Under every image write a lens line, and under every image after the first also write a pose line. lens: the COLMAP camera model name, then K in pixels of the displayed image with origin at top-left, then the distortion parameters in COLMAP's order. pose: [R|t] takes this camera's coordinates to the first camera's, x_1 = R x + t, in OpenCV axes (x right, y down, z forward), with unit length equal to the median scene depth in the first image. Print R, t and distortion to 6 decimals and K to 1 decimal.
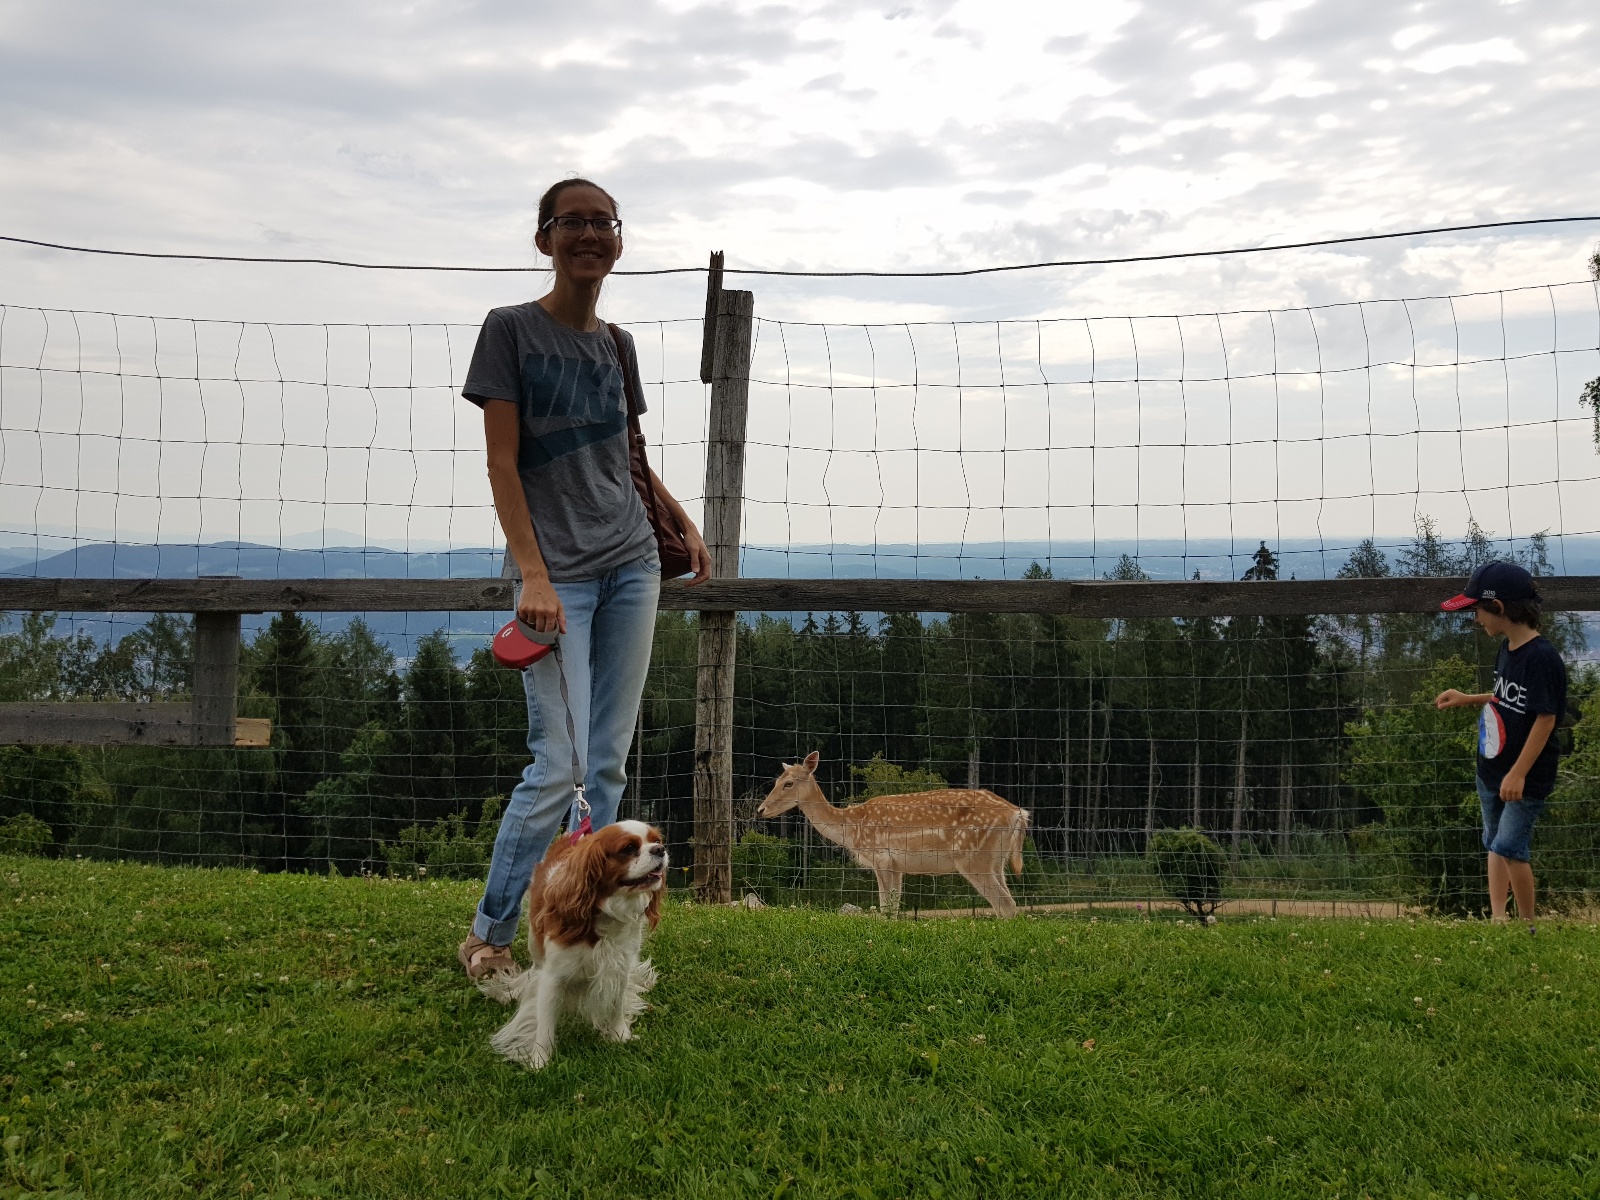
lens RADIAL K [[1219.7, 0, 800.0], [0, 1219.7, 600.0], [0, 0, 1]] dist [0.062608, -0.097622]
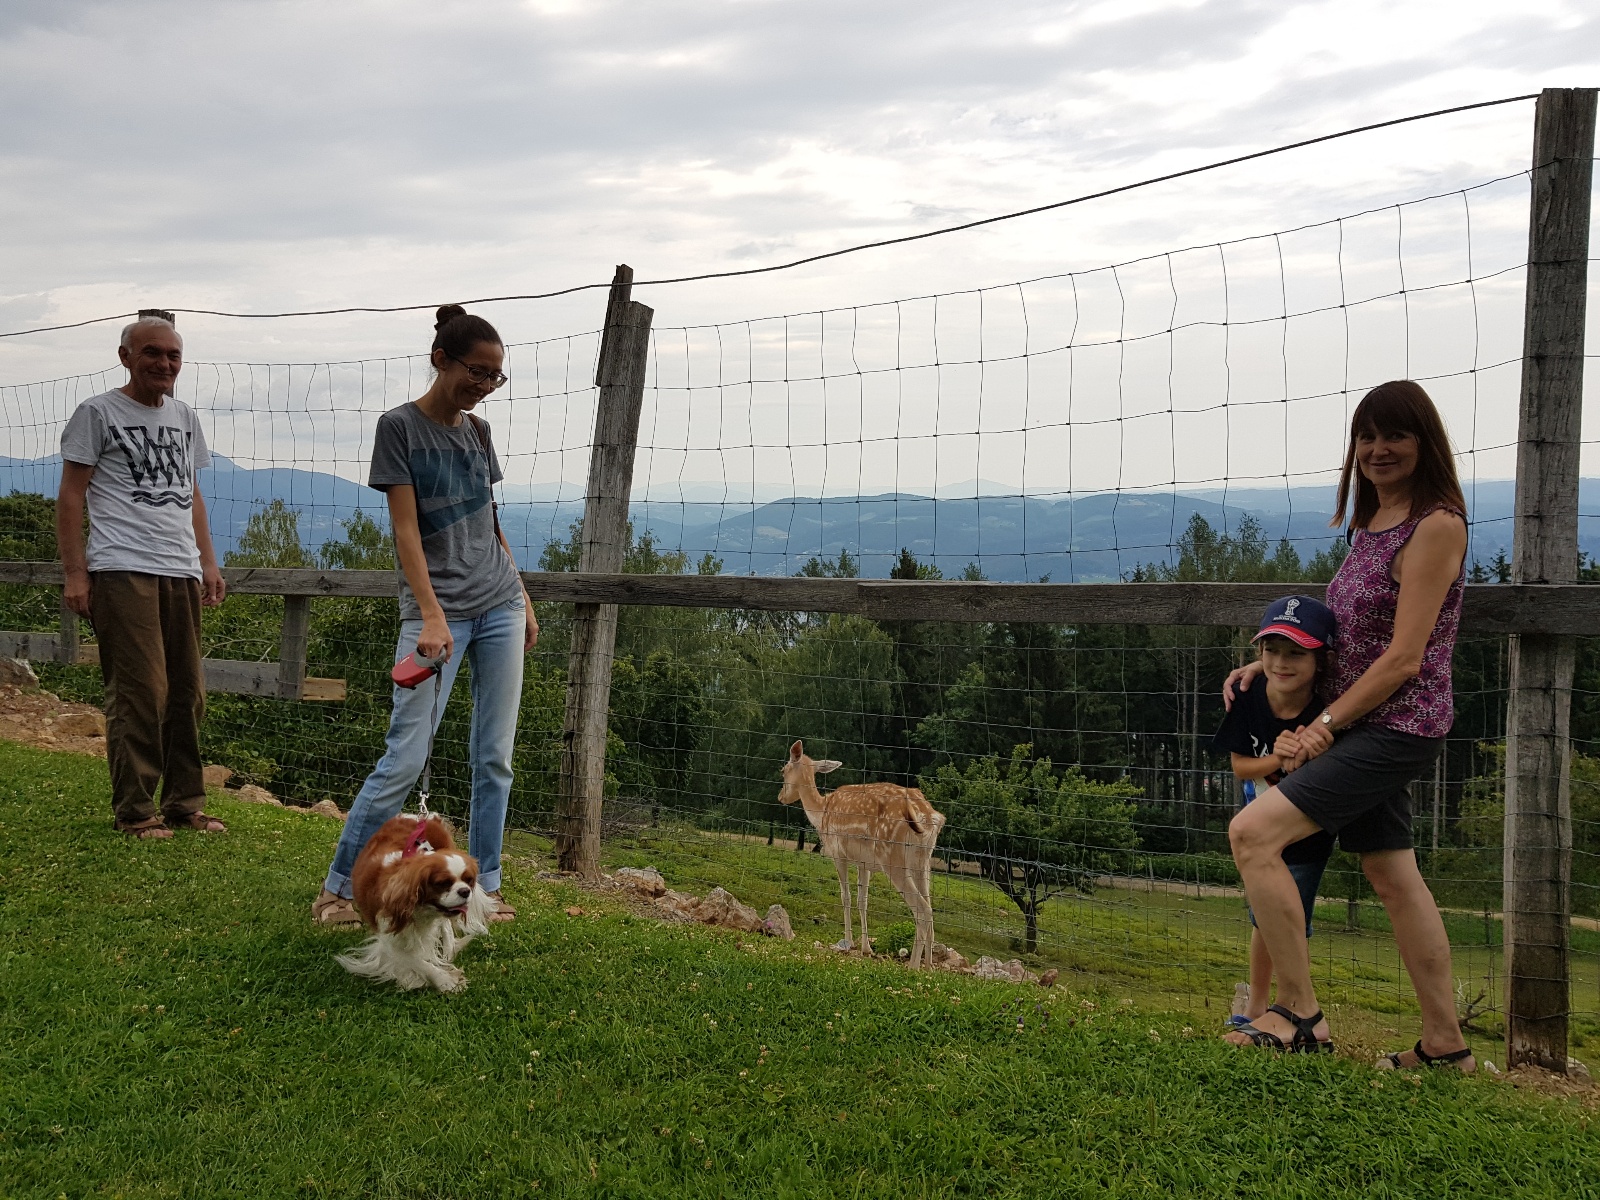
lens RADIAL K [[1211.2, 0, 798.9], [0, 1211.2, 565.2], [0, 0, 1]] dist [-0.000643, -0.032223]
pose [[0.871788, 0.004490, -0.489863, 0.478723], [0.003593, 0.999873, 0.015558, -0.032089], [0.489871, -0.015324, 0.871660, 0.114600]]
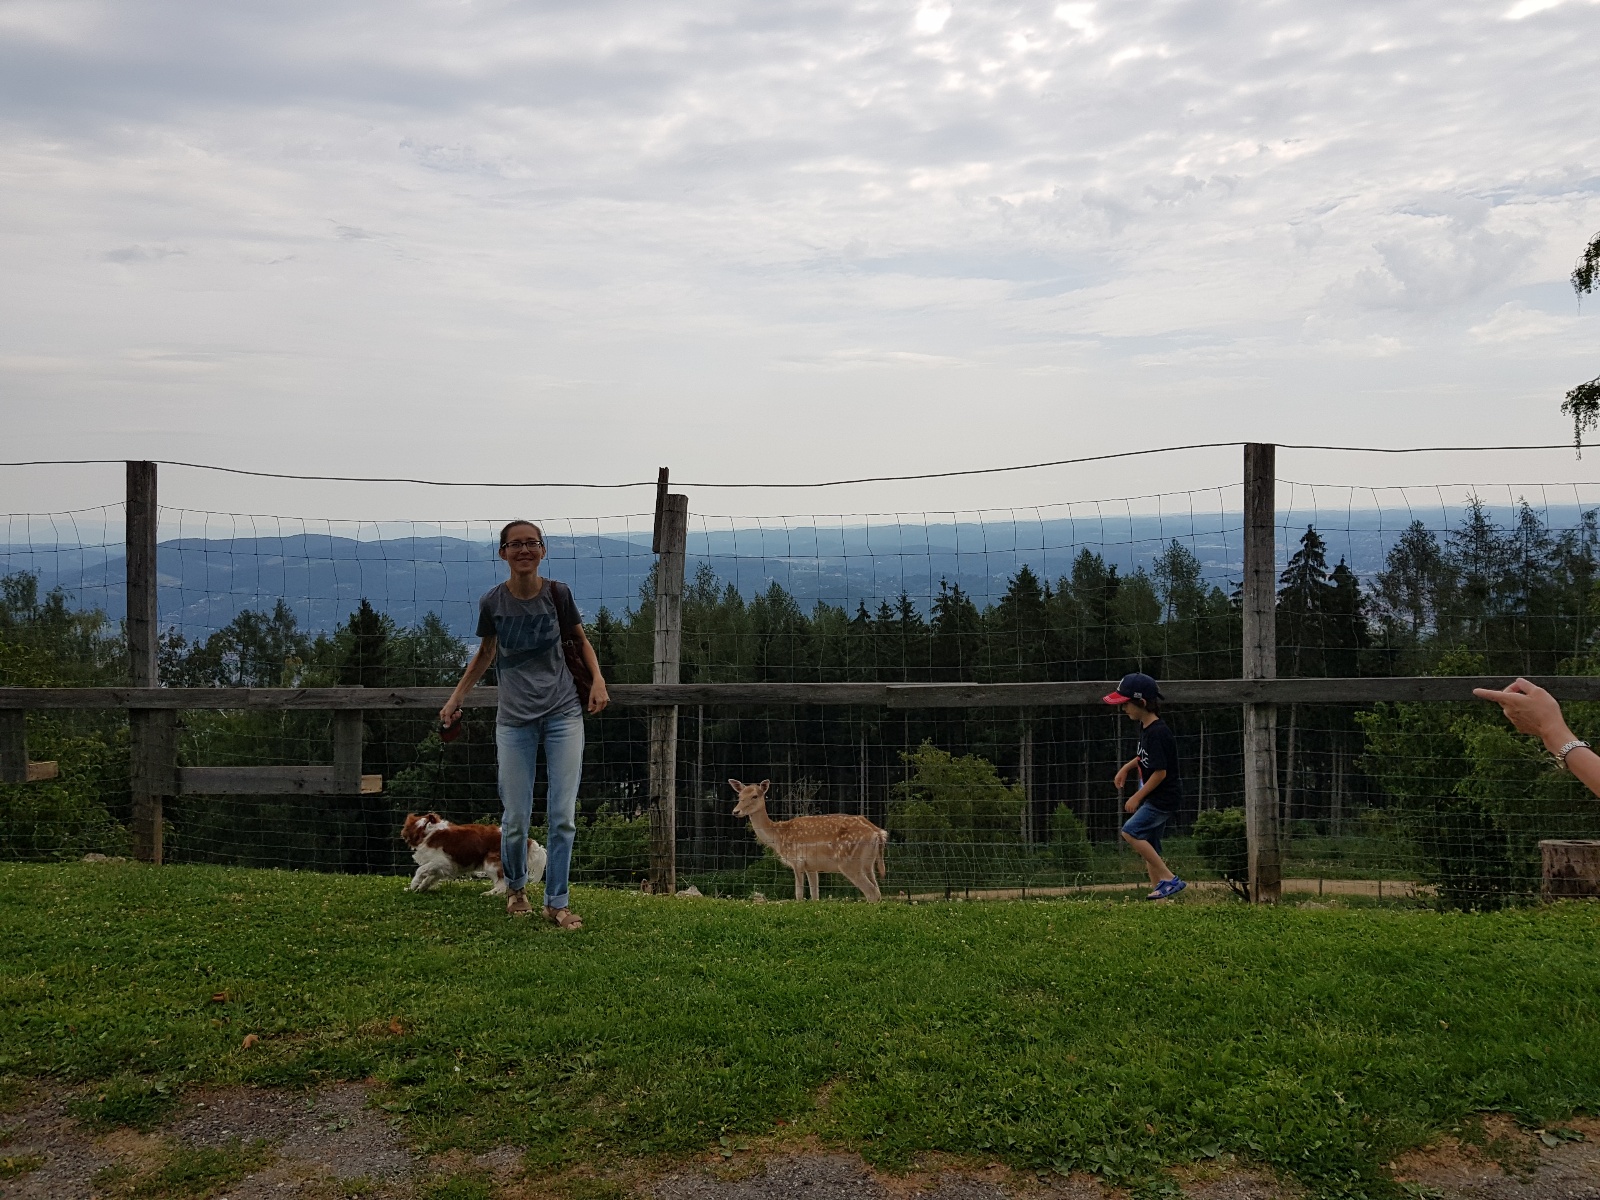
lens RADIAL K [[1219.7, 0, 800.0], [0, 1219.7, 600.0], [0, 0, 1]] dist [0.062608, -0.097622]
pose [[0.998447, -0.017487, -0.052898, 0.145321], [0.018276, 0.999728, 0.014465, -0.109905], [0.052631, -0.015409, 0.998495, -0.412972]]
